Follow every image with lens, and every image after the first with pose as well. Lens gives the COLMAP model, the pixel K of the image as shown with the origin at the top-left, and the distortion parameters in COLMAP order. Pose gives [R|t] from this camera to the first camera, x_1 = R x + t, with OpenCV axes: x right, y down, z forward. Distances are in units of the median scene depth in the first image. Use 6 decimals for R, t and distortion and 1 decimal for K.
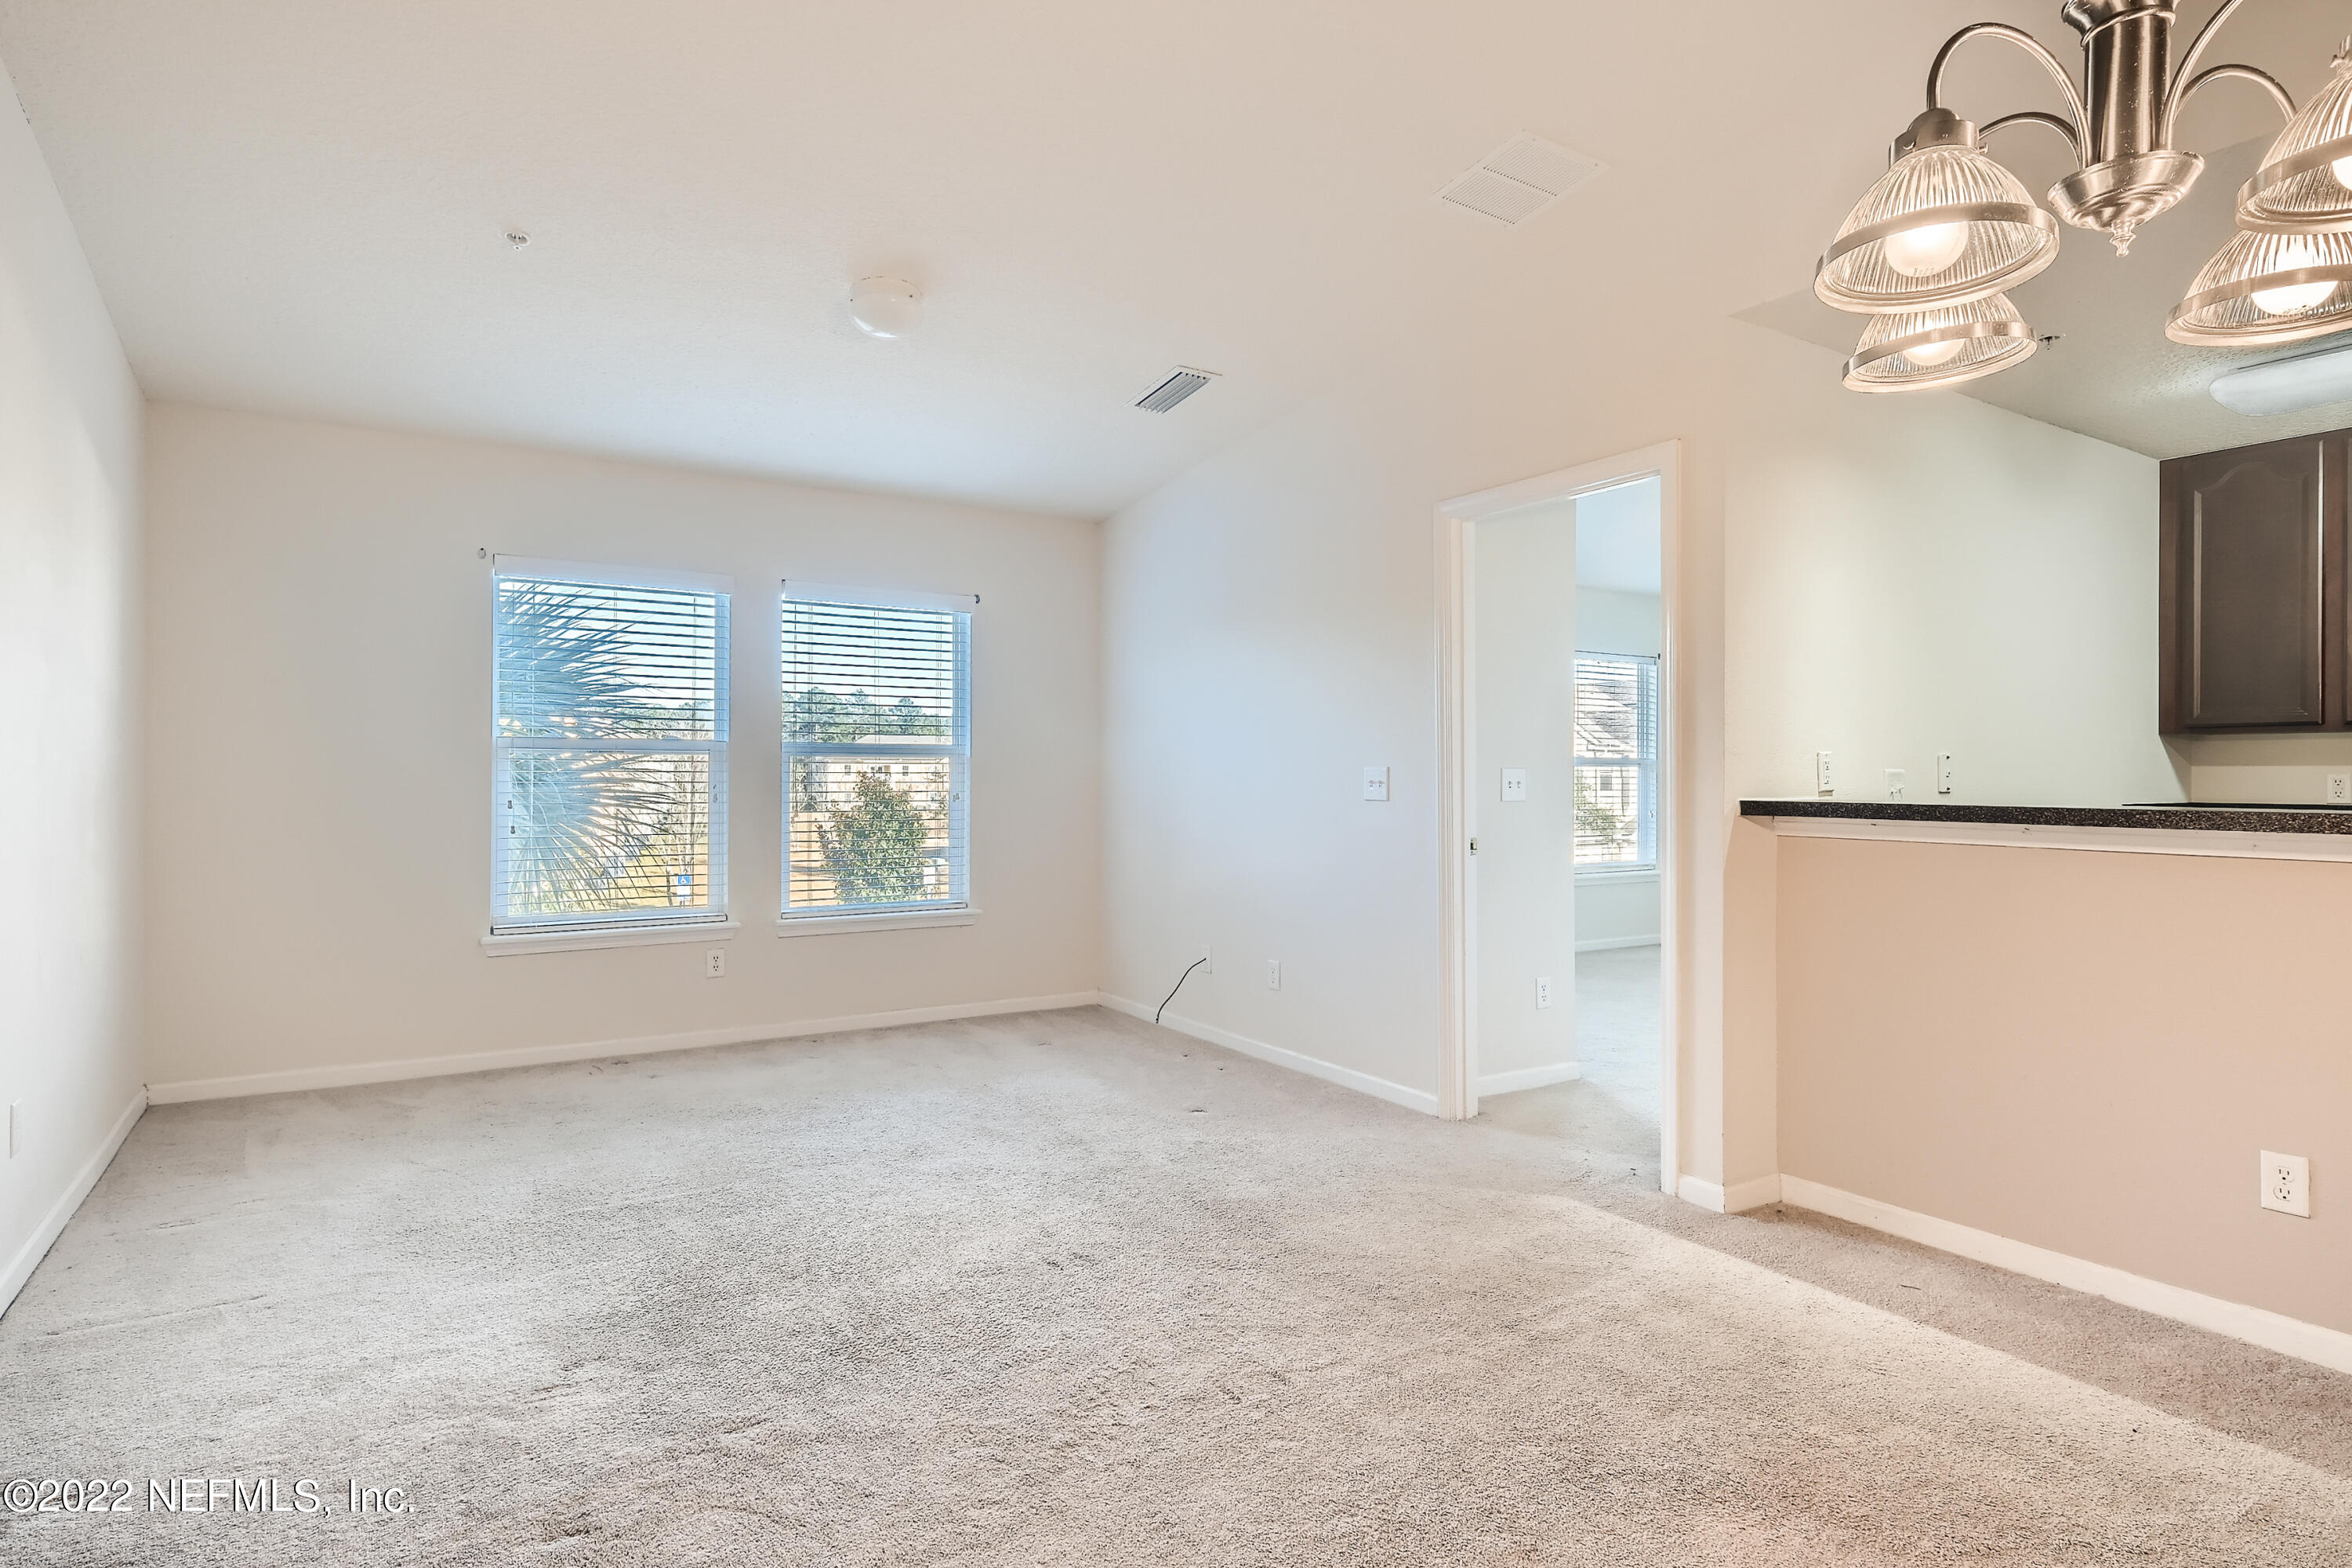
lens RADIAL K [[1229.8, 0, 1173.0], [0, 1229.8, 774.9], [0, 0, 1]] dist [0.002727, -0.000081]
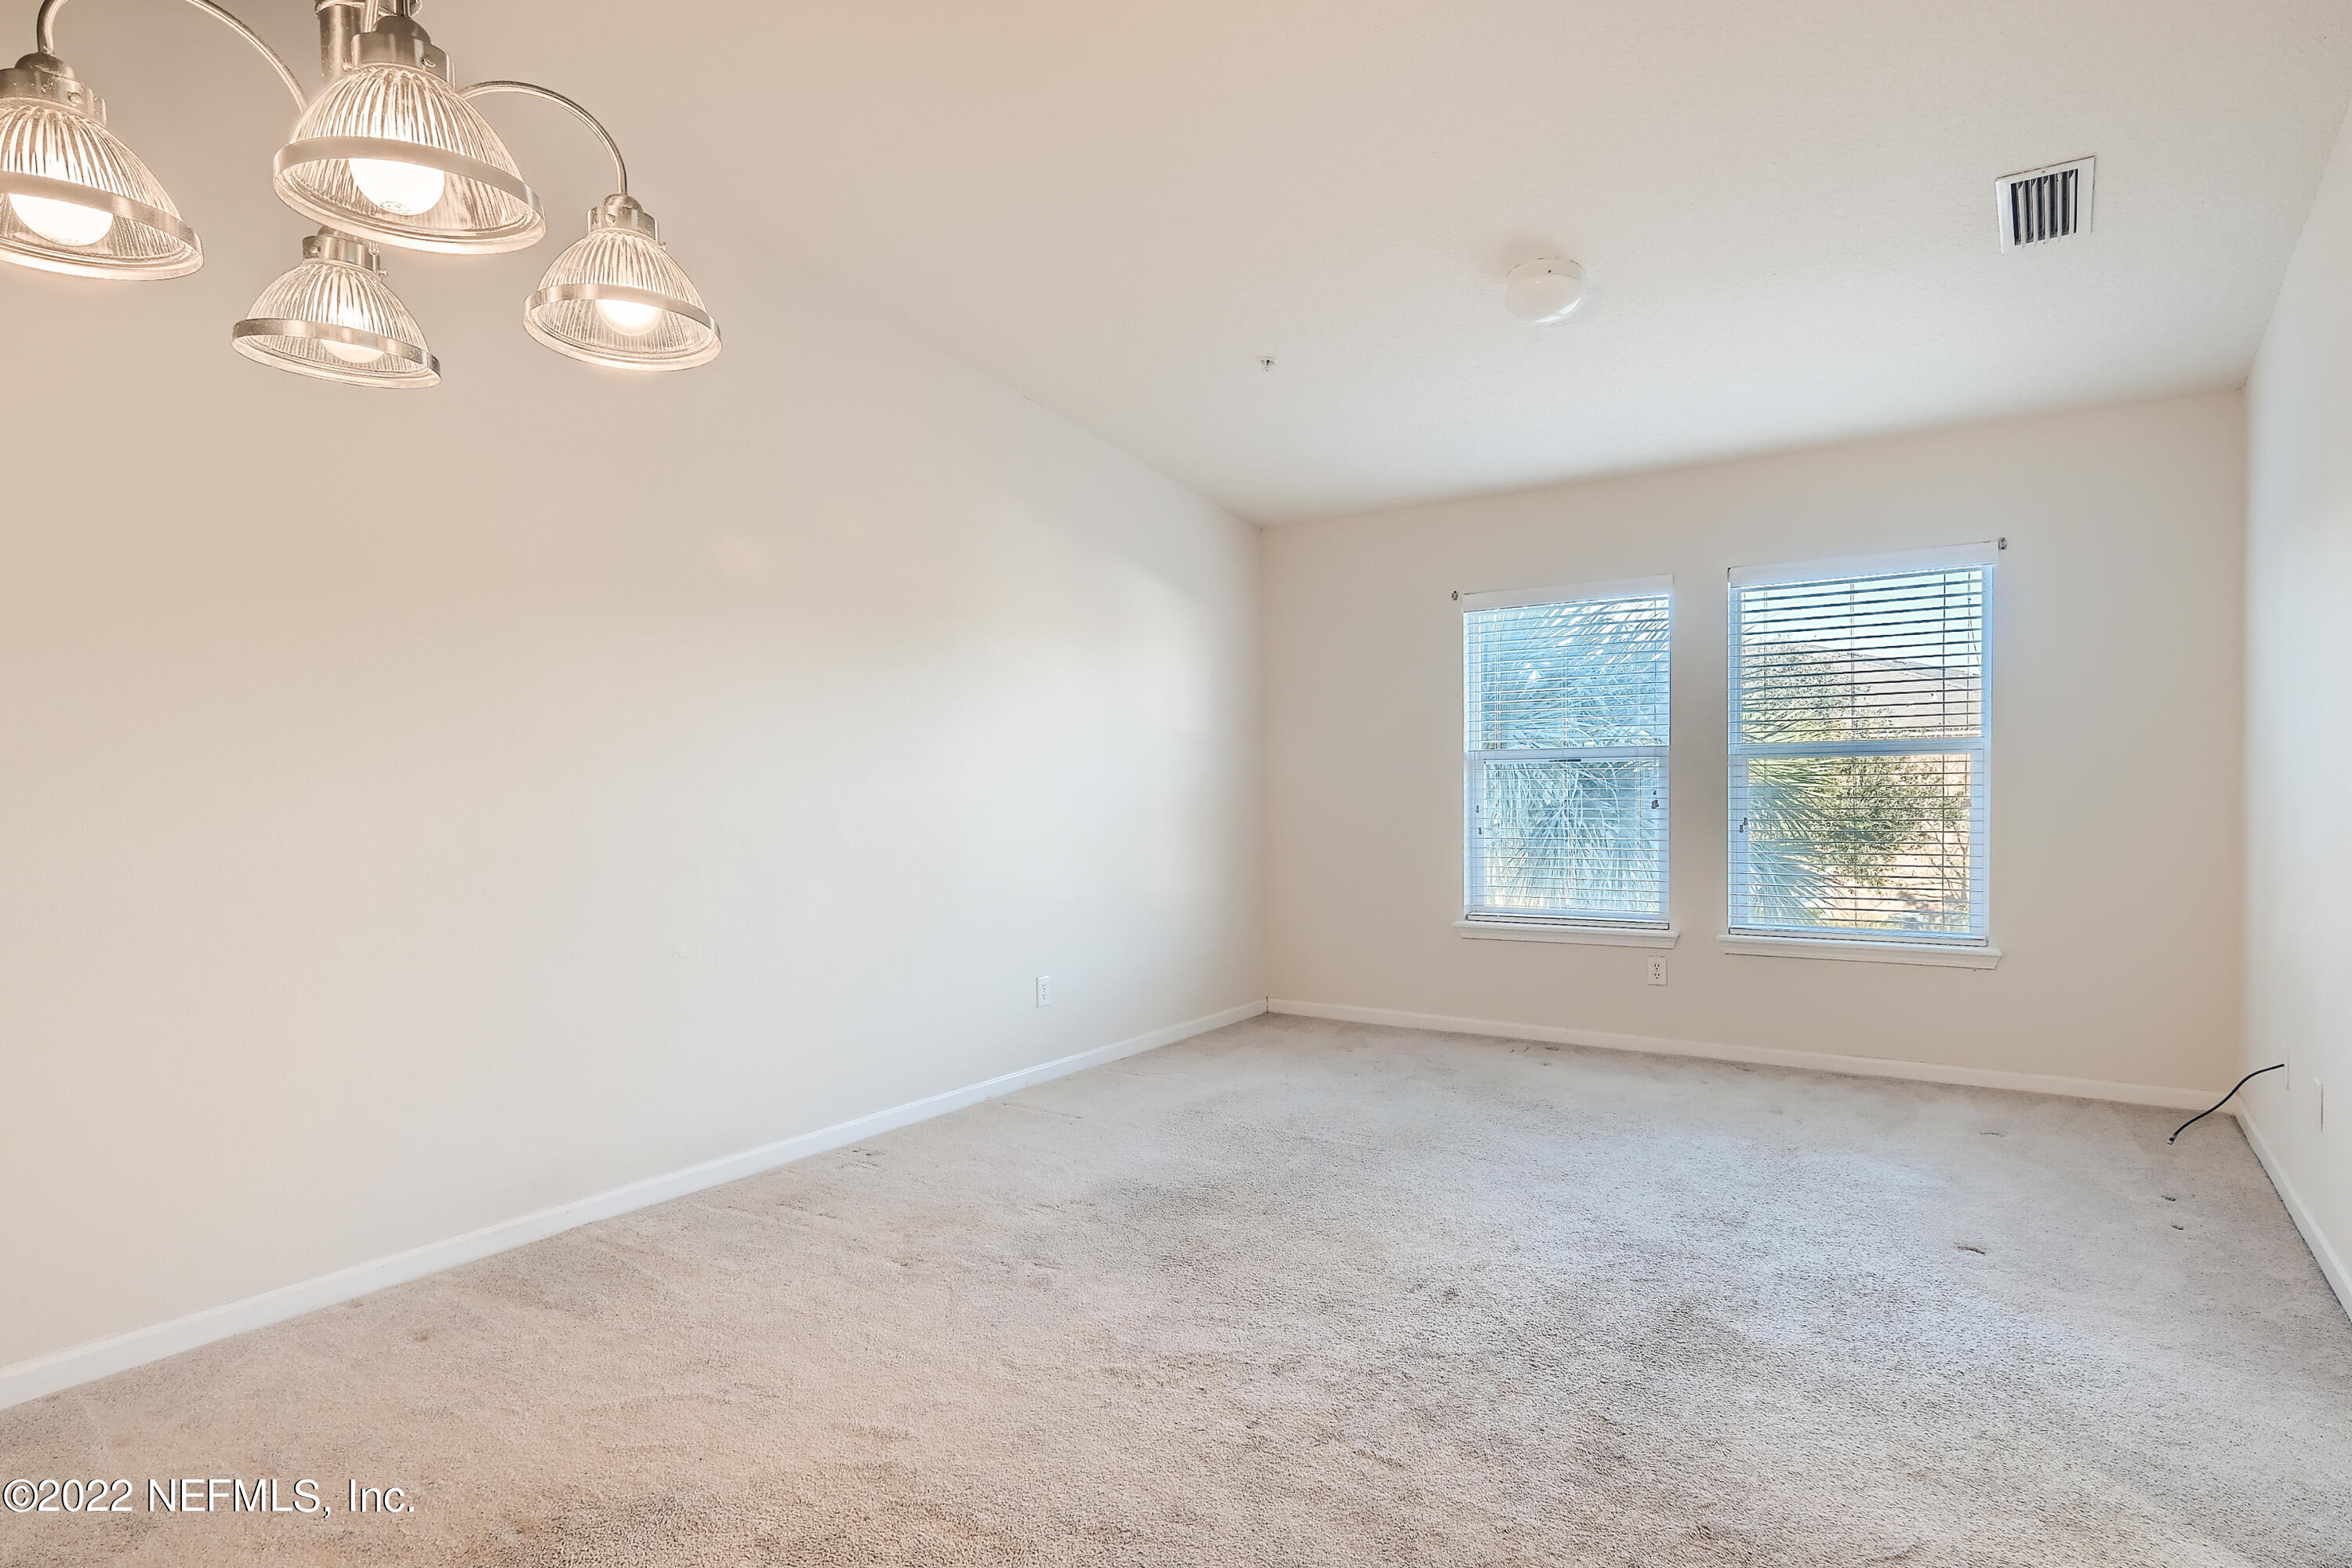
lens RADIAL K [[1263.0, 0, 1174.7], [0, 1263.0, 833.1], [0, 0, 1]] dist [0.003095, 0.001034]
pose [[0.399356, 0.024542, -0.916467, 0.516734], [0.014890, 0.999336, 0.033249, 0.002946], [0.916675, -0.026924, 0.398726, 0.308842]]
